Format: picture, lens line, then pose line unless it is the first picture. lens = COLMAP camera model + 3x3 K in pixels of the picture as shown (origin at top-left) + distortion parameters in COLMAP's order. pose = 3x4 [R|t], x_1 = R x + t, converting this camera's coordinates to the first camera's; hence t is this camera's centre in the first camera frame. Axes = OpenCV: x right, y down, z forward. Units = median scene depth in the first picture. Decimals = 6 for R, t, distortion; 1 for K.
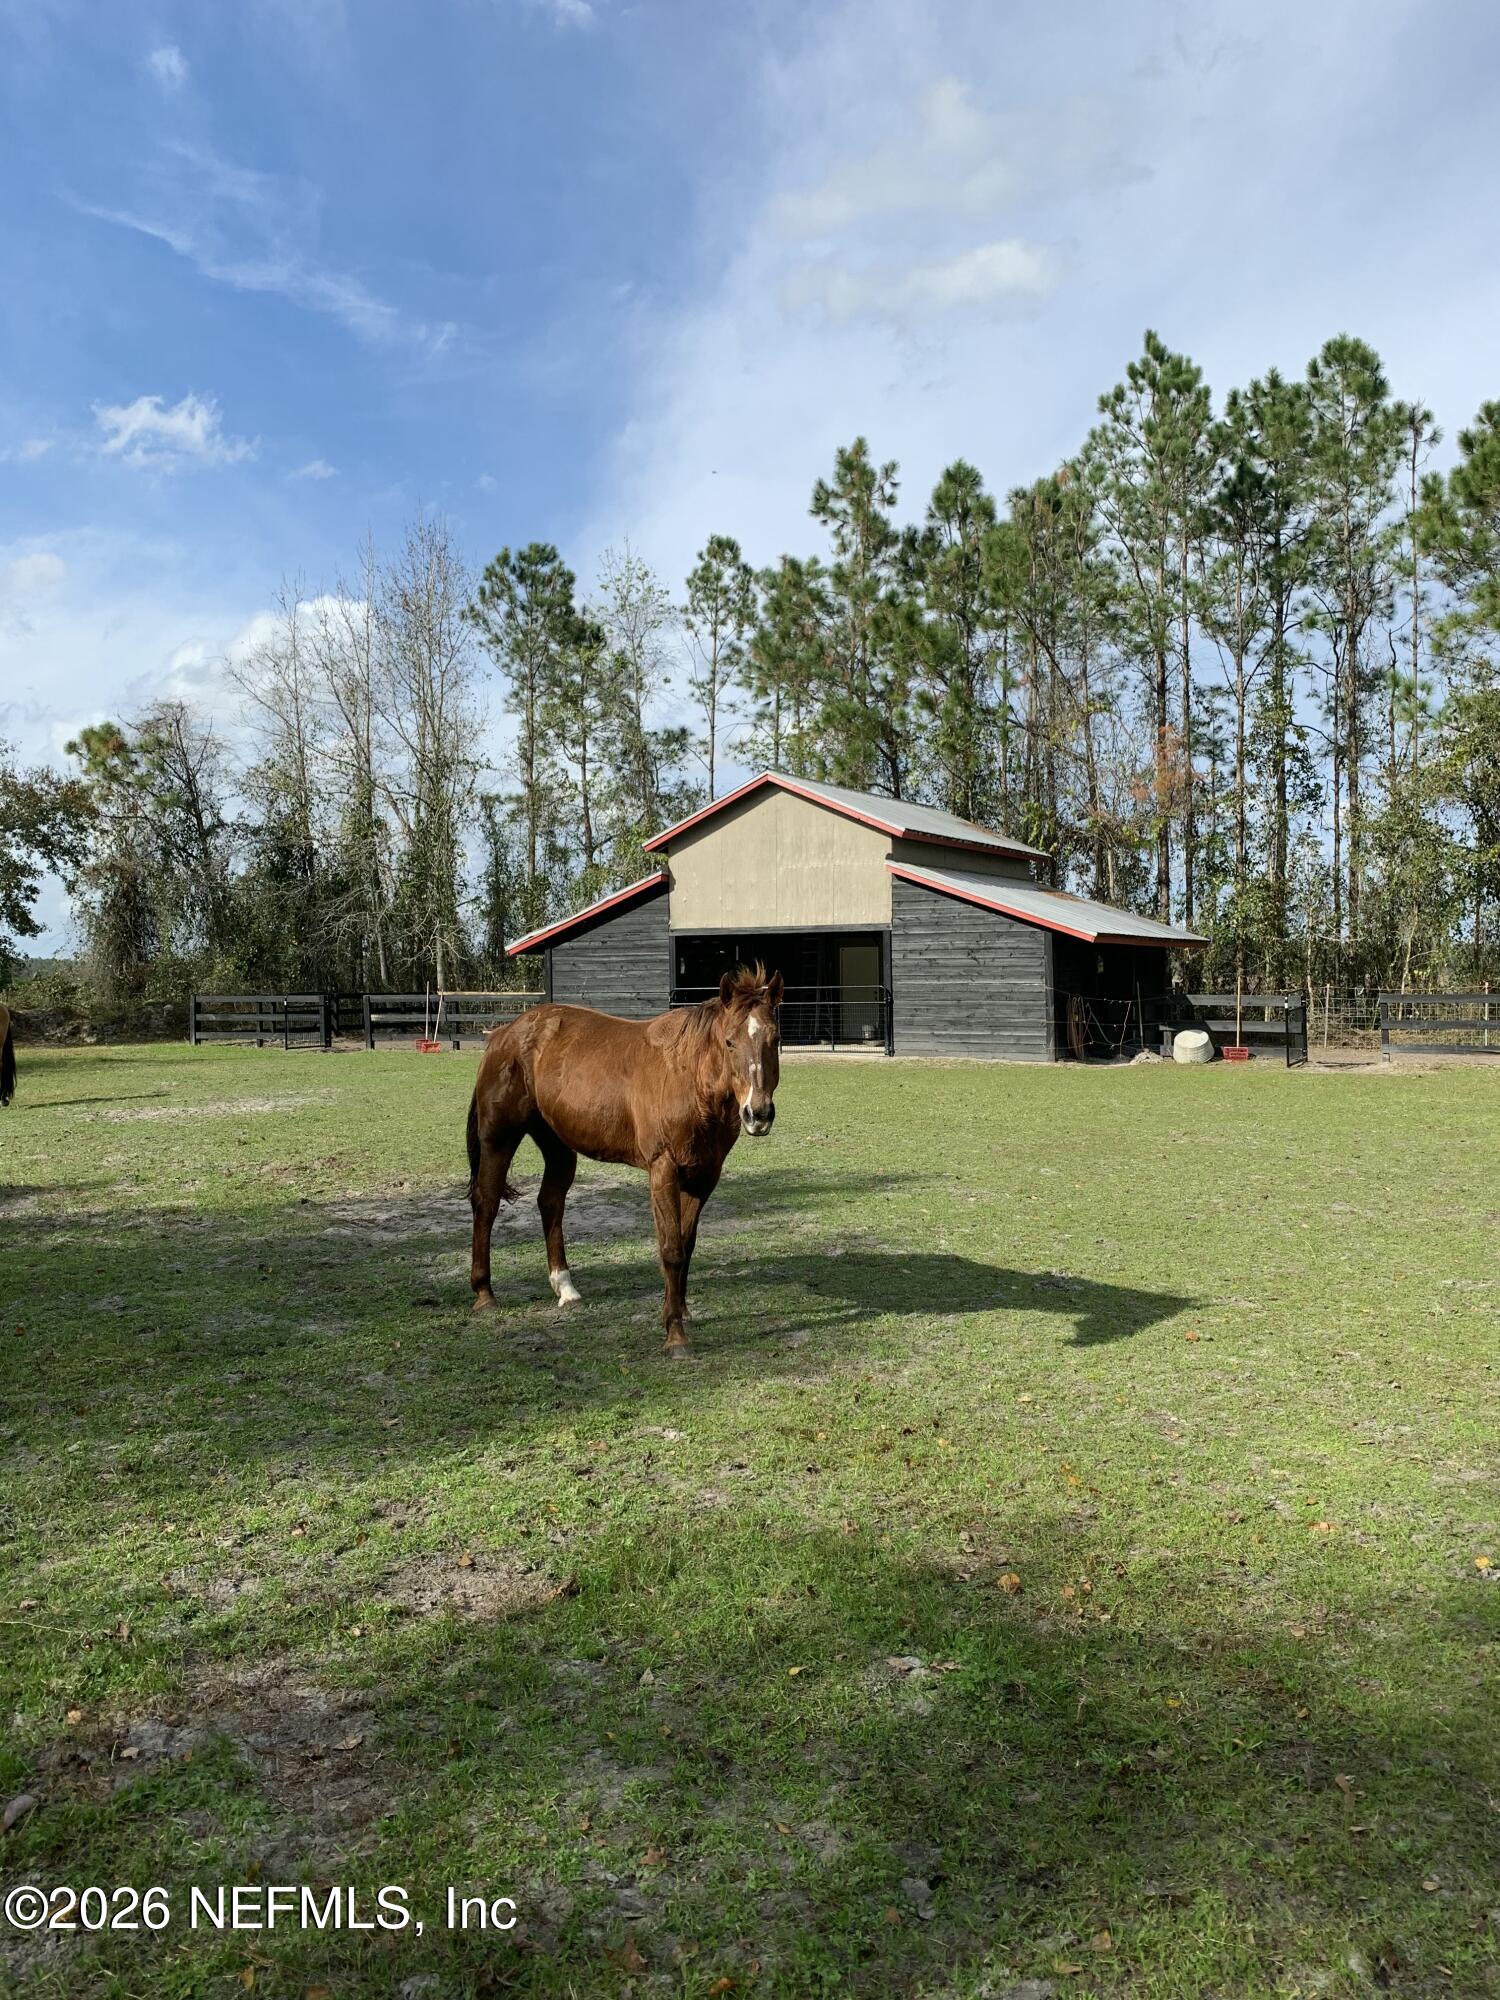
lens RADIAL K [[1588.5, 0, 750.0], [0, 1588.5, 1000.0], [0, 0, 1]] dist [0.026853, -0.006408]
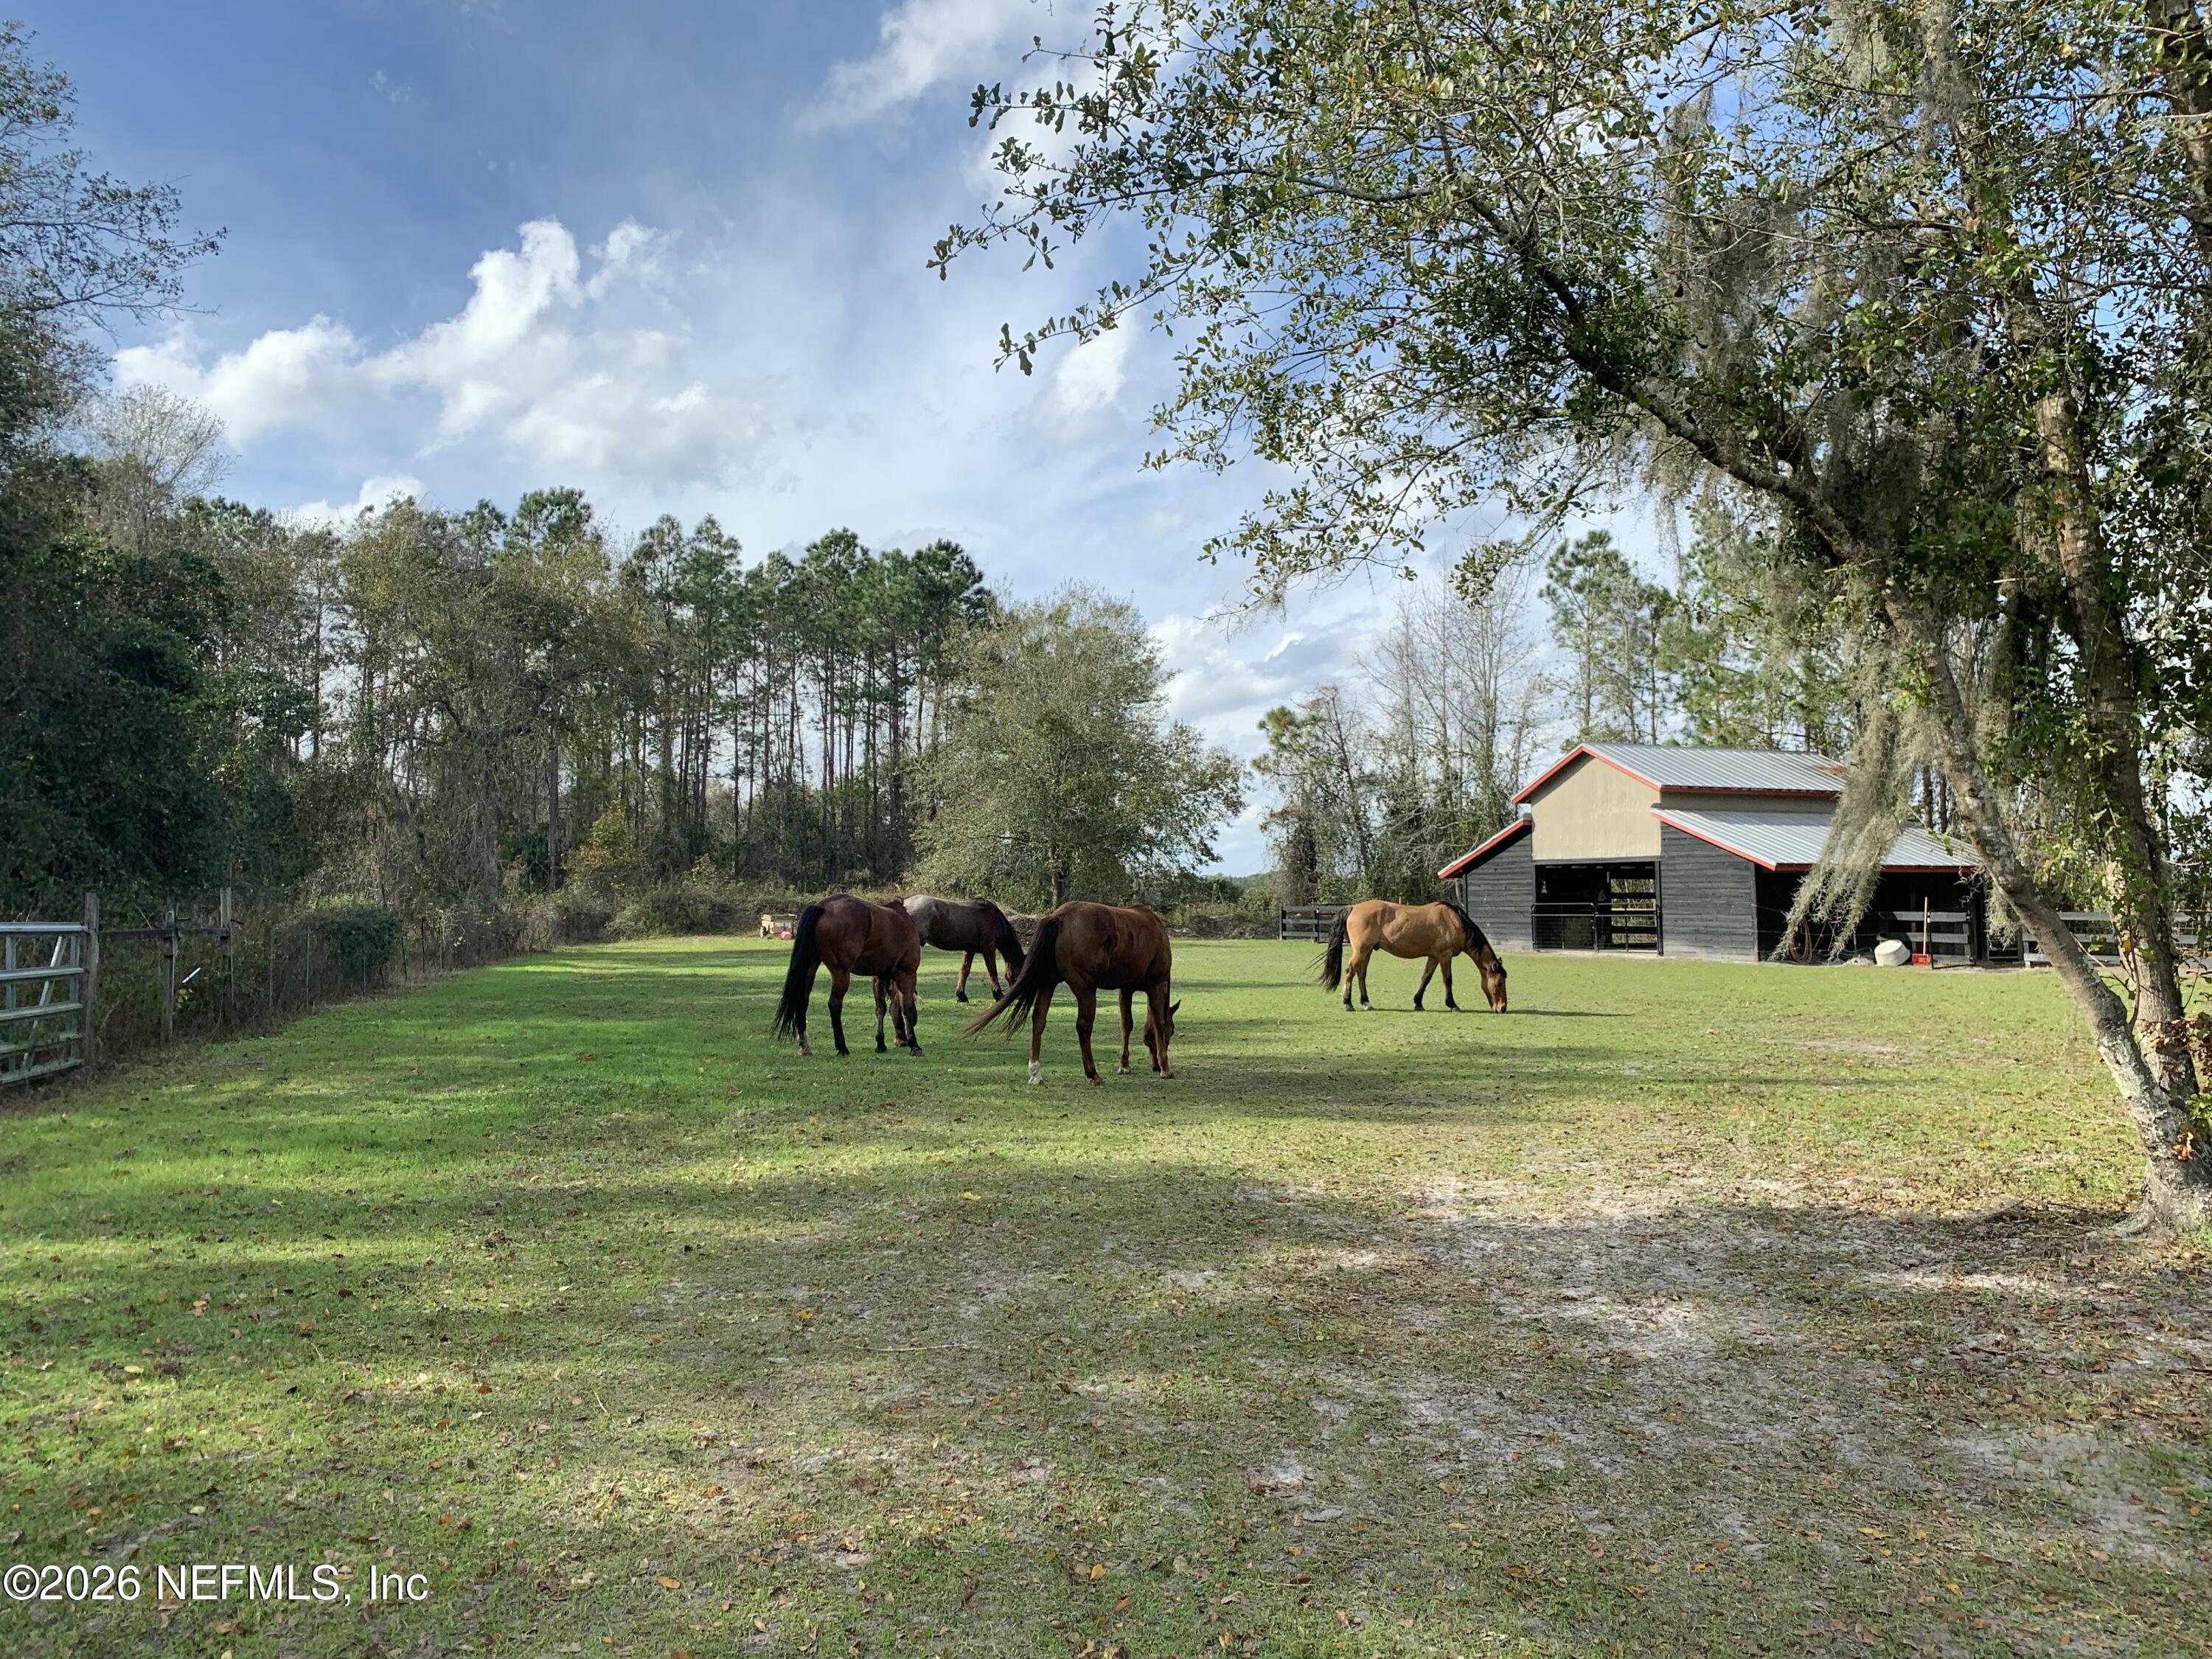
lens RADIAL K [[1812.5, 0, 1106.0], [0, 1812.5, 829.5], [0, 0, 1]] dist [-0.001038, -0.002401]
pose [[0.792359, -0.015877, -0.609848, 0.585454], [-0.015212, 0.998836, -0.045768, 0.005980], [0.609865, 0.045541, 0.791195, -0.431331]]
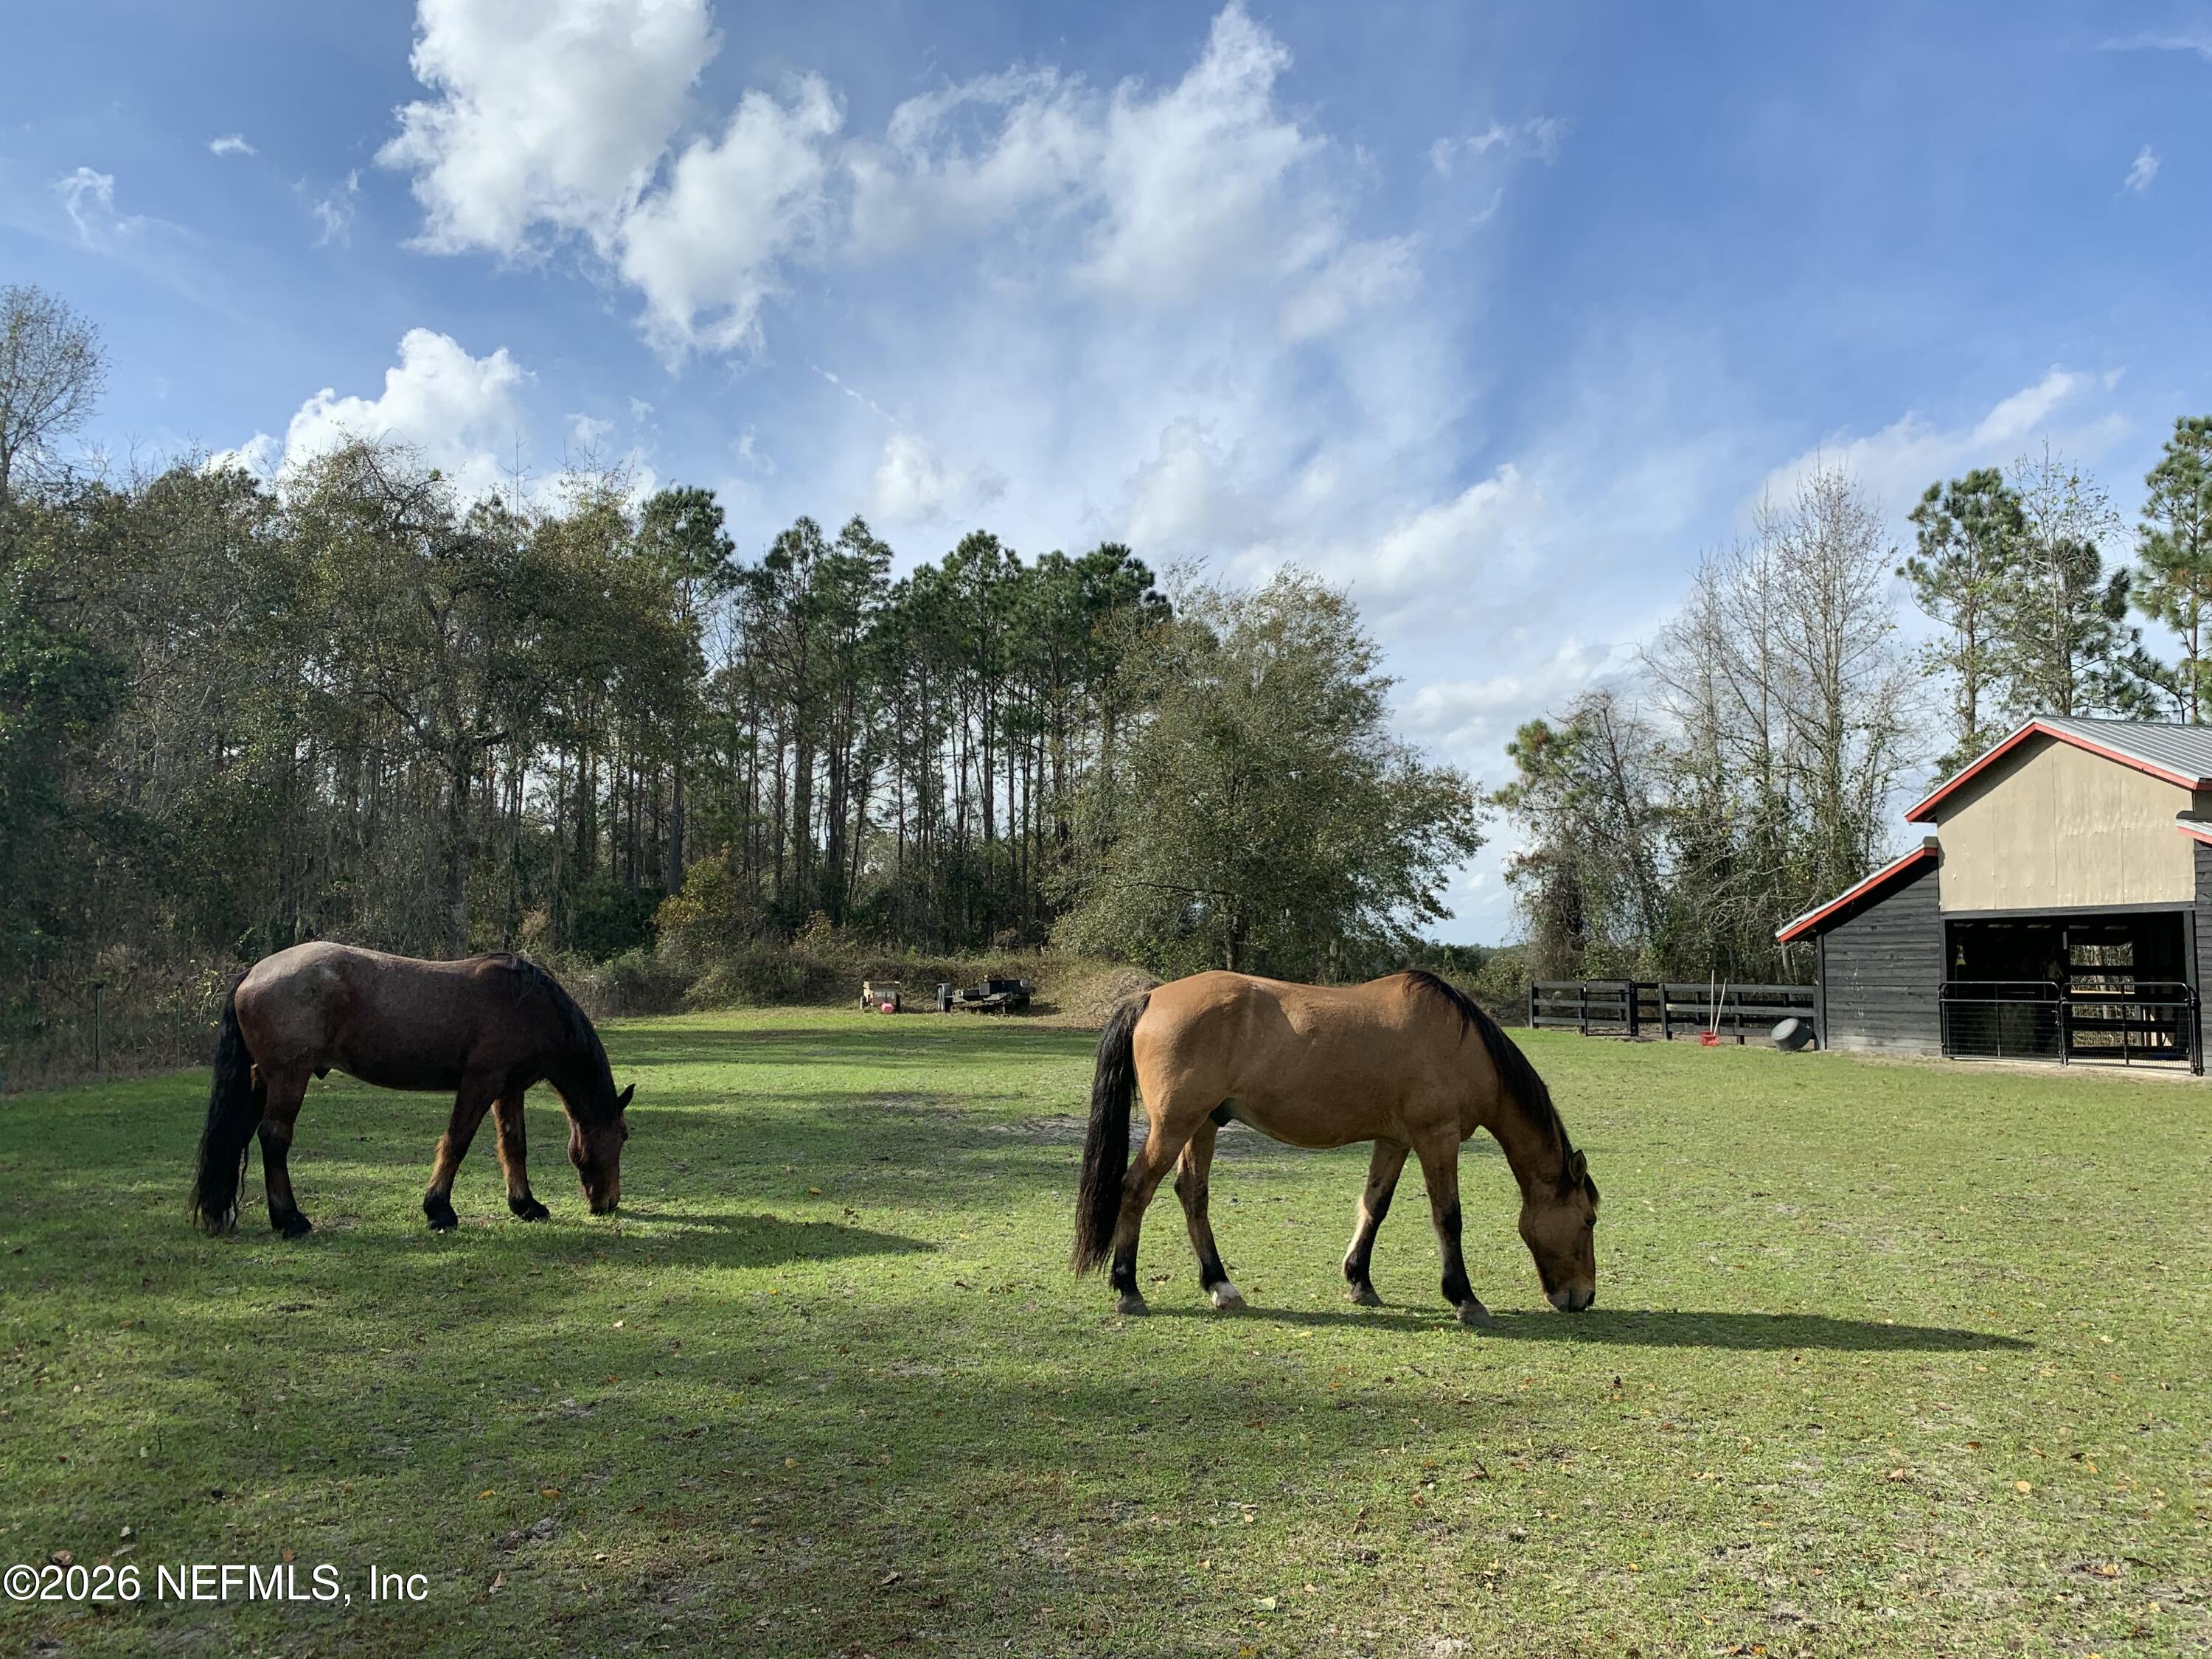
lens RADIAL K [[1756.9, 0, 1106.0], [0, 1756.9, 829.5], [0, 0, 1]] dist [0.026853, -0.006408]
pose [[0.693124, -0.039911, -0.719712, 0.313040], [-0.031344, 0.995853, -0.085410, 0.006412], [0.720136, 0.081758, 0.688999, 0.024881]]
